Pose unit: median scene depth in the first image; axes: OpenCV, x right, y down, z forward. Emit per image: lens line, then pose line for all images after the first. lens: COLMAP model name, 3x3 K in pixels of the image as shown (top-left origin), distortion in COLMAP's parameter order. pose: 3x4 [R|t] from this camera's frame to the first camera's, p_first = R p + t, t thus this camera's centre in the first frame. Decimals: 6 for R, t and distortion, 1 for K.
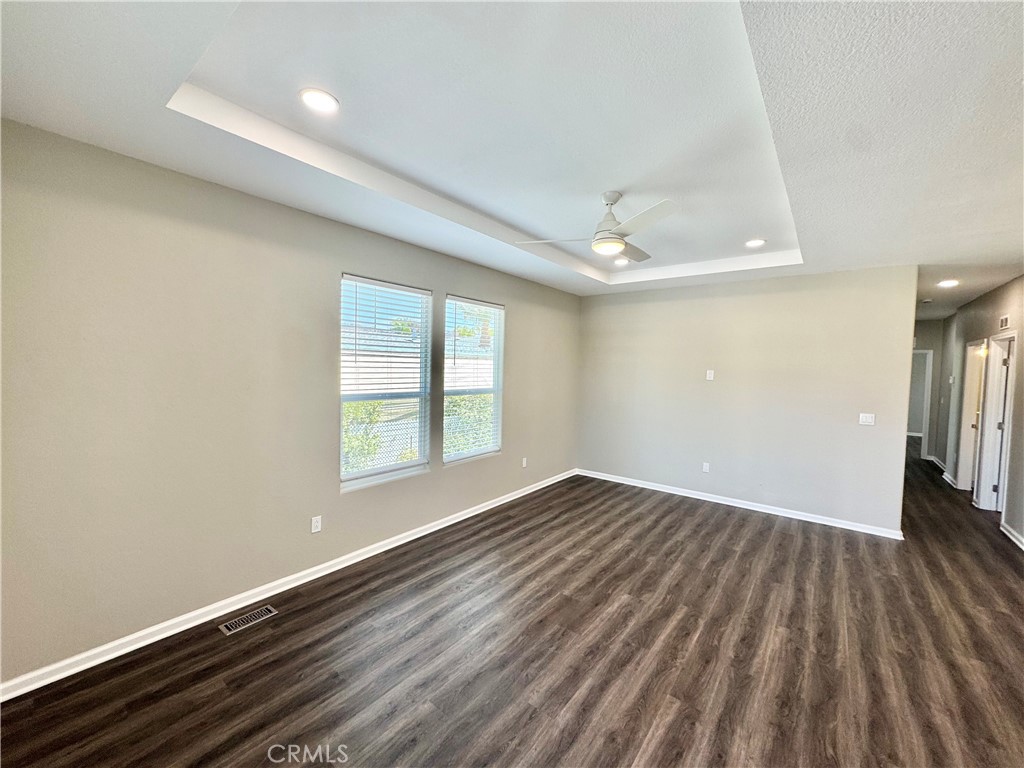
lens RADIAL K [[408.3, 0, 512.0], [0, 408.3, 384.0], [0, 0, 1]] dist [-0.000046, 0.000191]
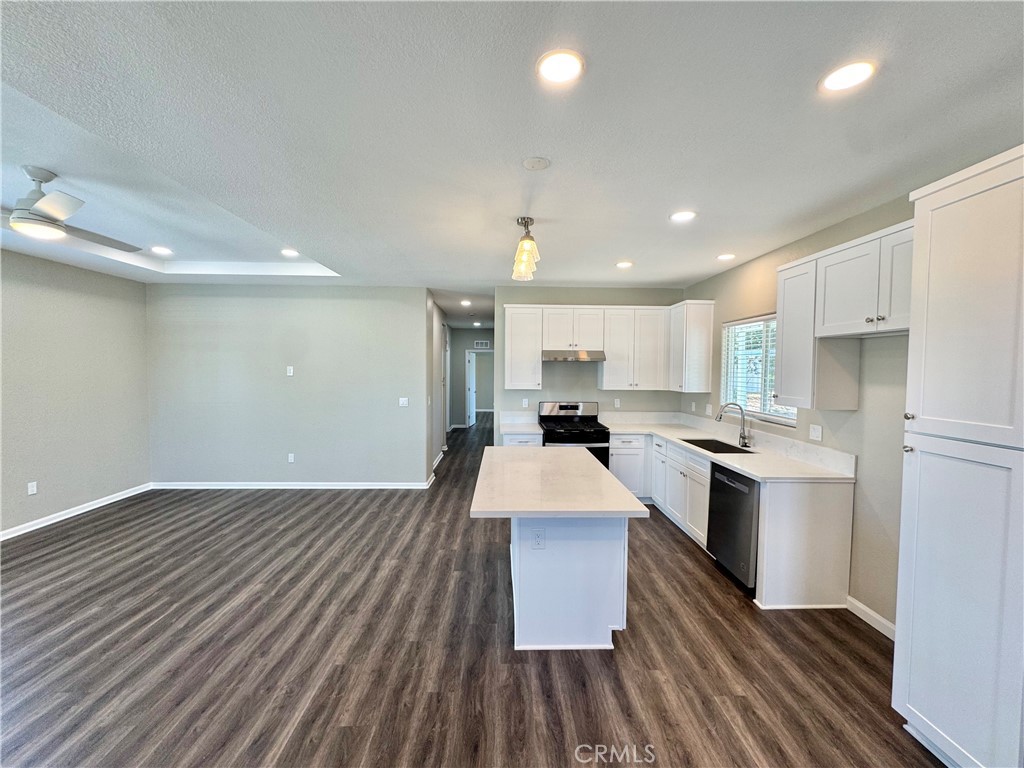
lens RADIAL K [[408.3, 0, 512.0], [0, 408.3, 384.0], [0, 0, 1]] dist [-0.000046, 0.000191]
pose [[0.771503, -0.041864, 0.634847, 0.344939], [0.037951, 0.999084, 0.019762, 0.017498], [-0.635093, 0.008846, 0.772385, -0.258083]]
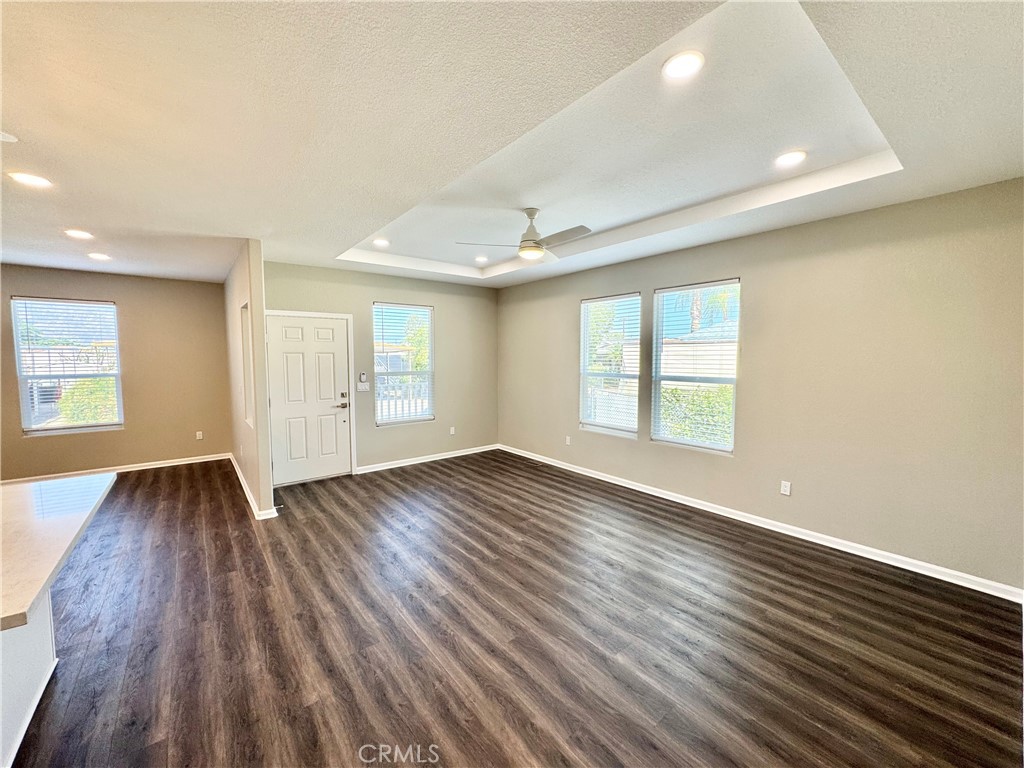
lens RADIAL K [[408.3, 0, 512.0], [0, 408.3, 384.0], [0, 0, 1]] dist [-0.000046, 0.000191]
pose [[-0.232695, 0.045506, -0.971484, 1.121211], [-0.045253, 0.997316, 0.057556, -0.006891], [0.971496, 0.057356, -0.230012, 0.954443]]
